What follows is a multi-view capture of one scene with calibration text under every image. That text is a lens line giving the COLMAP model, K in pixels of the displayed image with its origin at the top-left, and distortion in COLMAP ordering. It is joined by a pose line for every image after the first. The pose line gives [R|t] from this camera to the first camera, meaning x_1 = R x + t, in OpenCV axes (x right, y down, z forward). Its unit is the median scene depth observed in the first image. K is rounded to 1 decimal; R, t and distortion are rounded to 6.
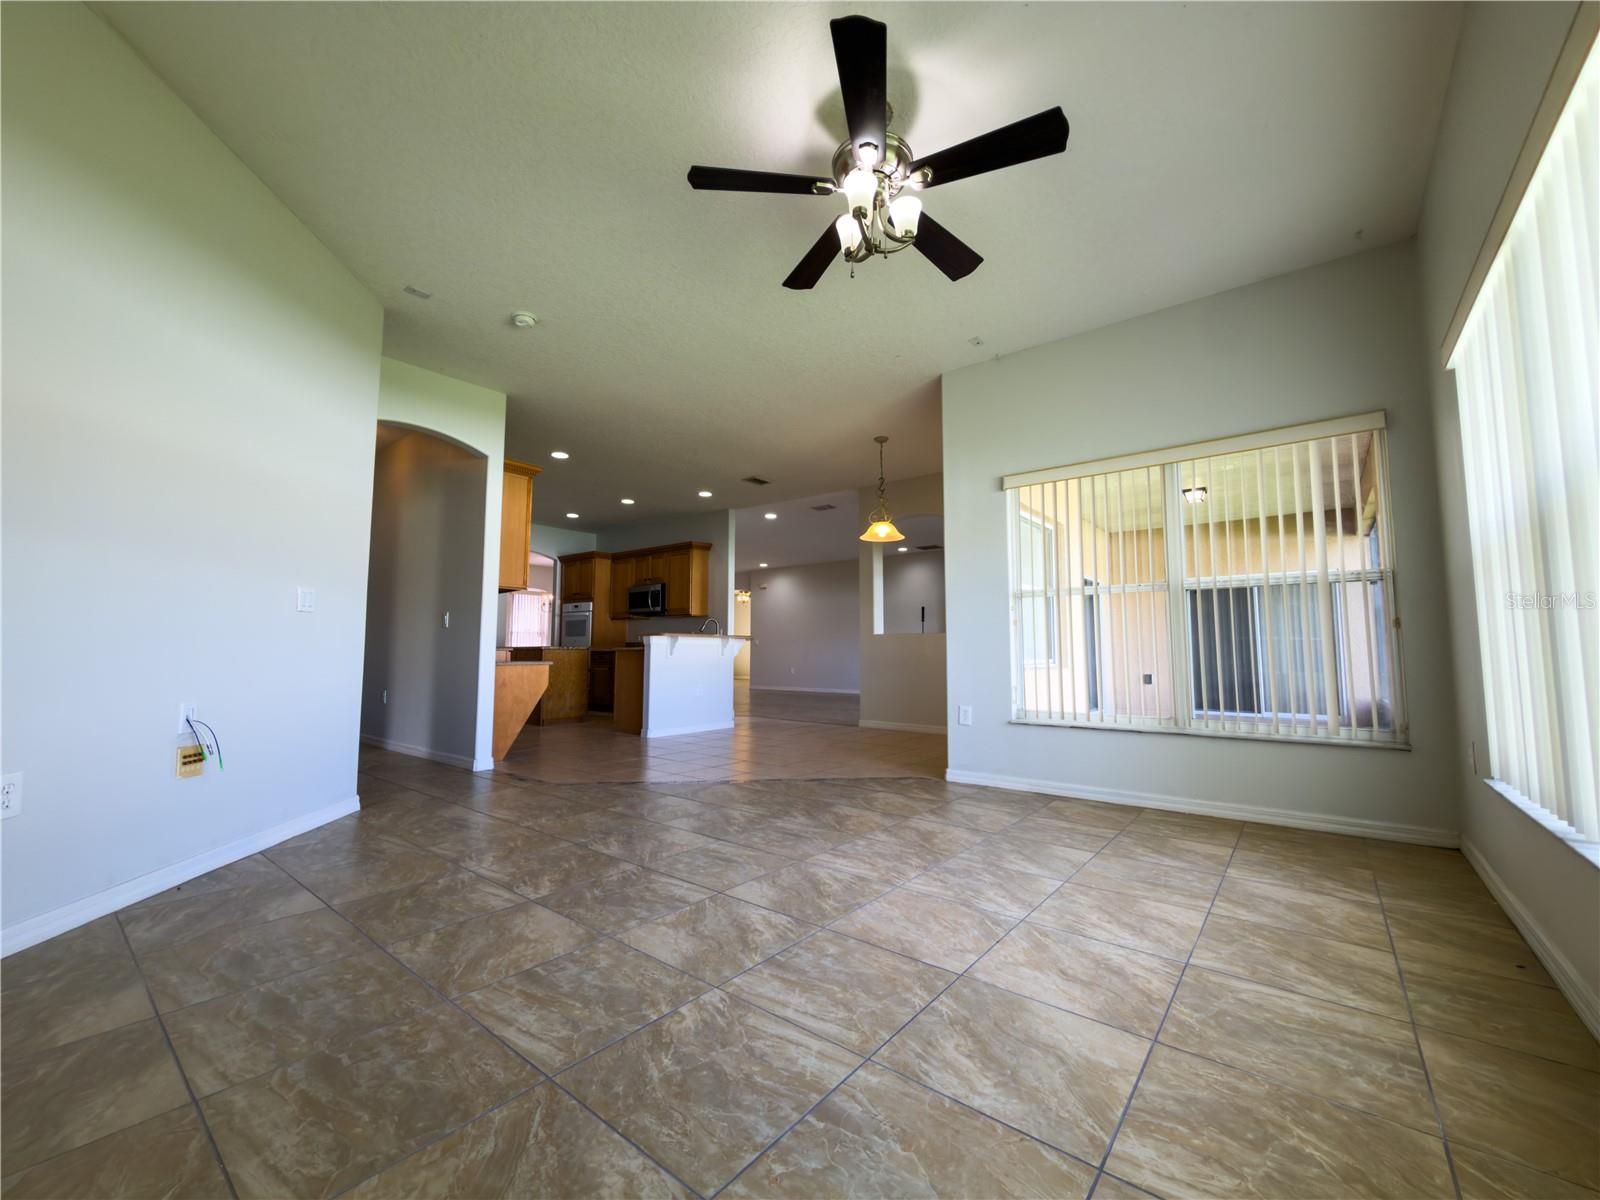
lens RADIAL K [[641.5, 0, 815.3], [0, 641.5, 591.5], [0, 0, 1]] dist [-0.003525, 0.000278]
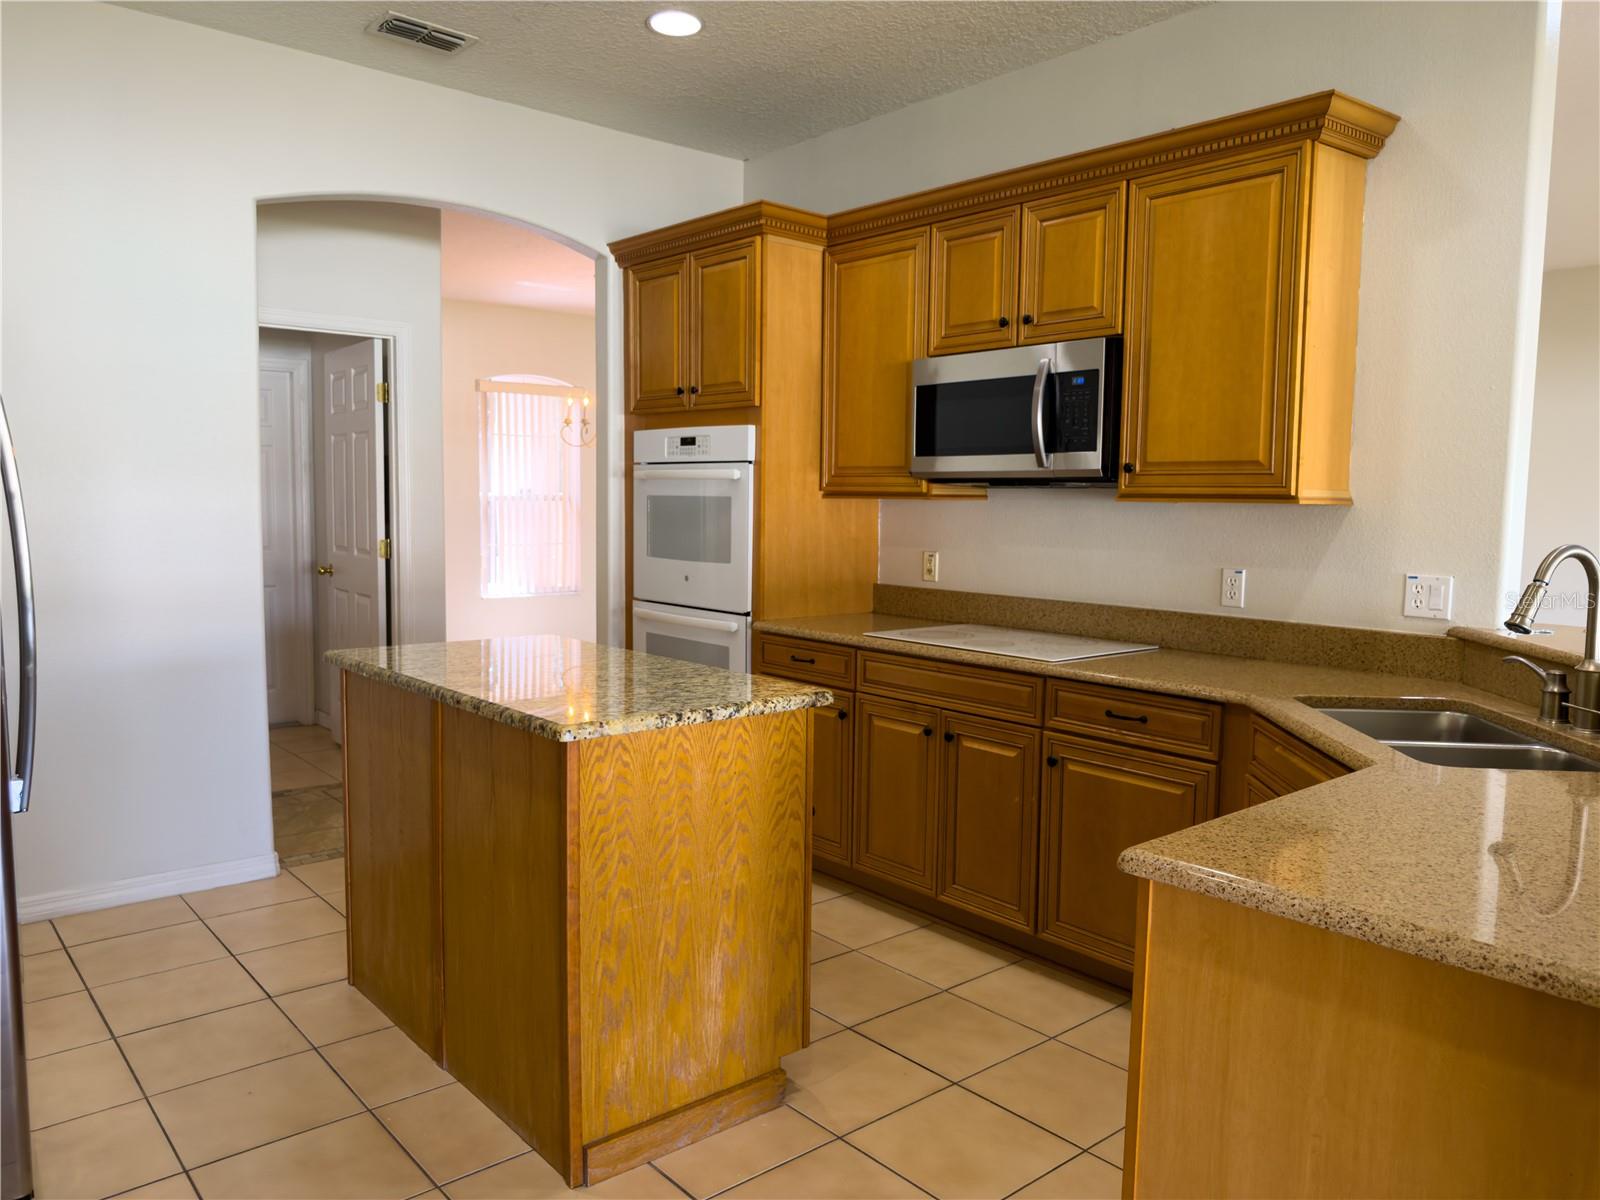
lens RADIAL K [[1148.3, 0, 804.8], [0, 1148.3, 601.8], [0, 0, 1]] dist [-0.013974, 0.013927]
pose [[0.979653, 0.034732, -0.197673, -0.489002], [0.002111, 0.983075, 0.183189, 0.006025], [0.200690, -0.179879, 0.962999, 1.164912]]
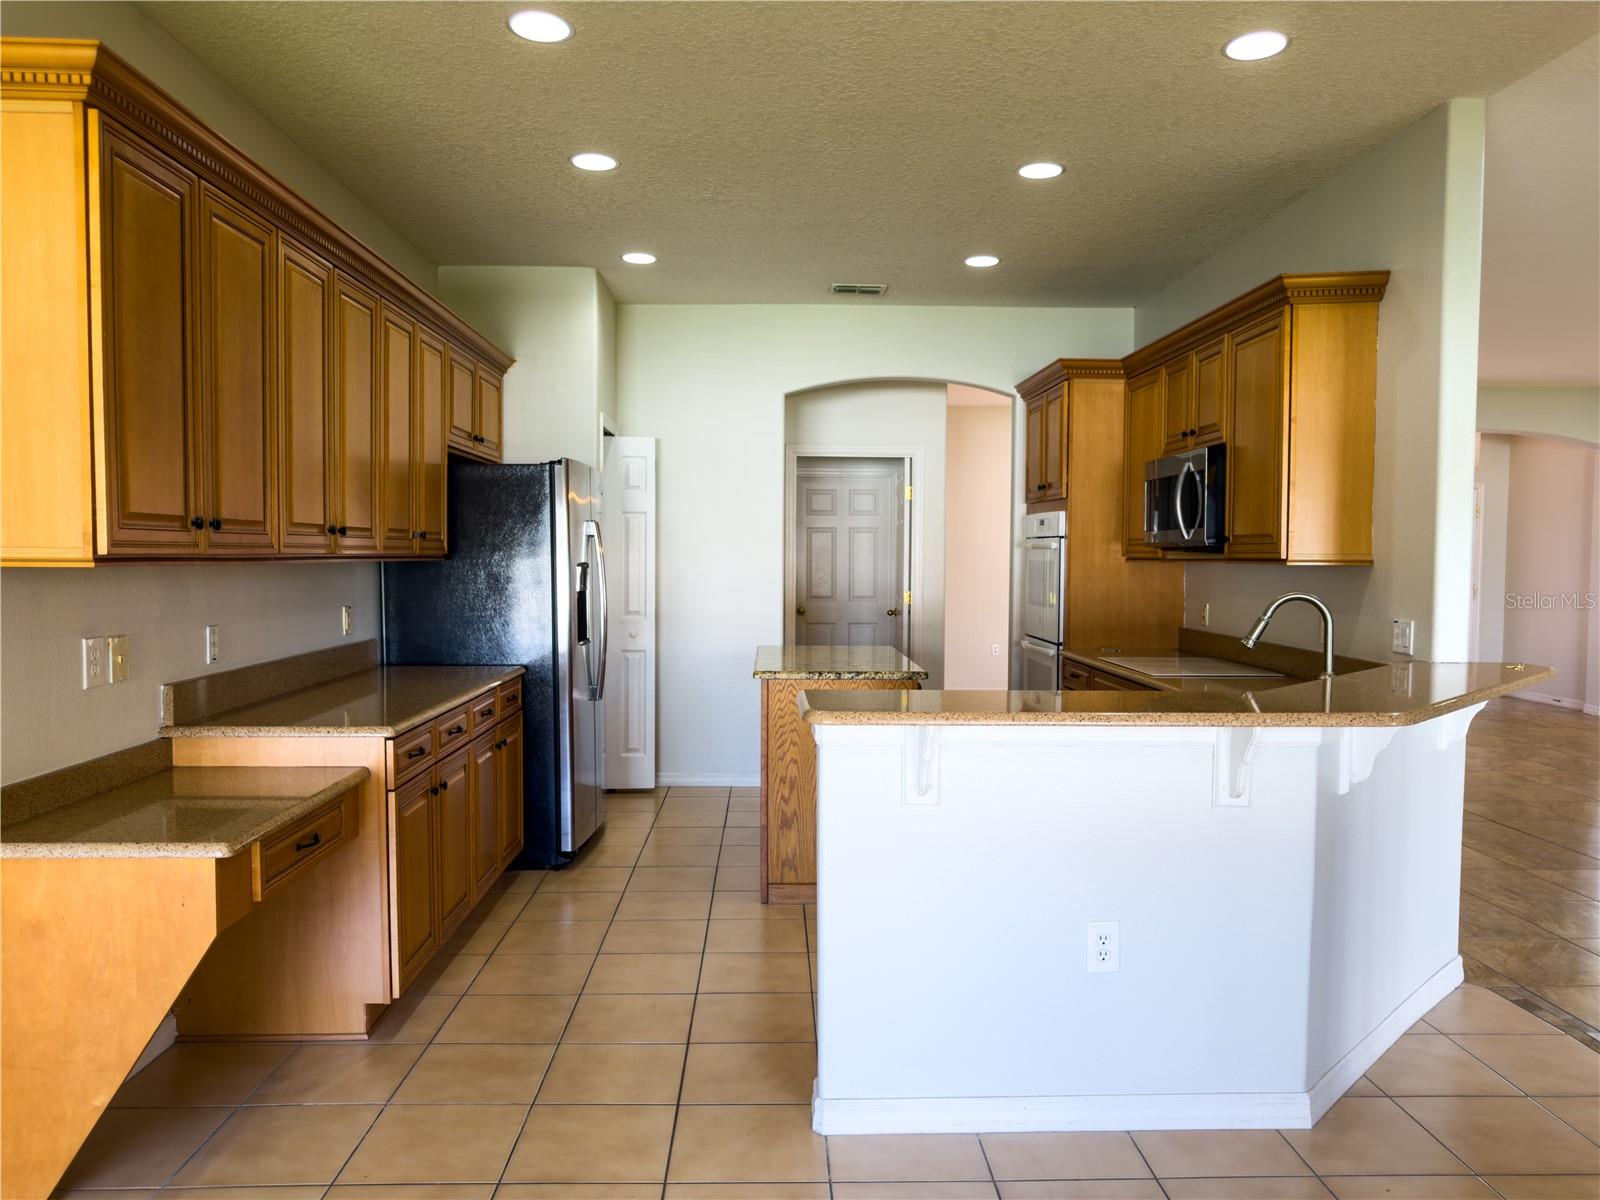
lens RADIAL K [[1148.3, 0, 805.8], [0, 1148.3, 613.7], [0, 0, 1]] dist [-0.013974, 0.013927]
pose [[0.635513, 0.046279, -0.770702, 0.079332], [0.067311, 0.991080, 0.115017, -0.018019], [0.769150, -0.124972, 0.626729, 1.012031]]
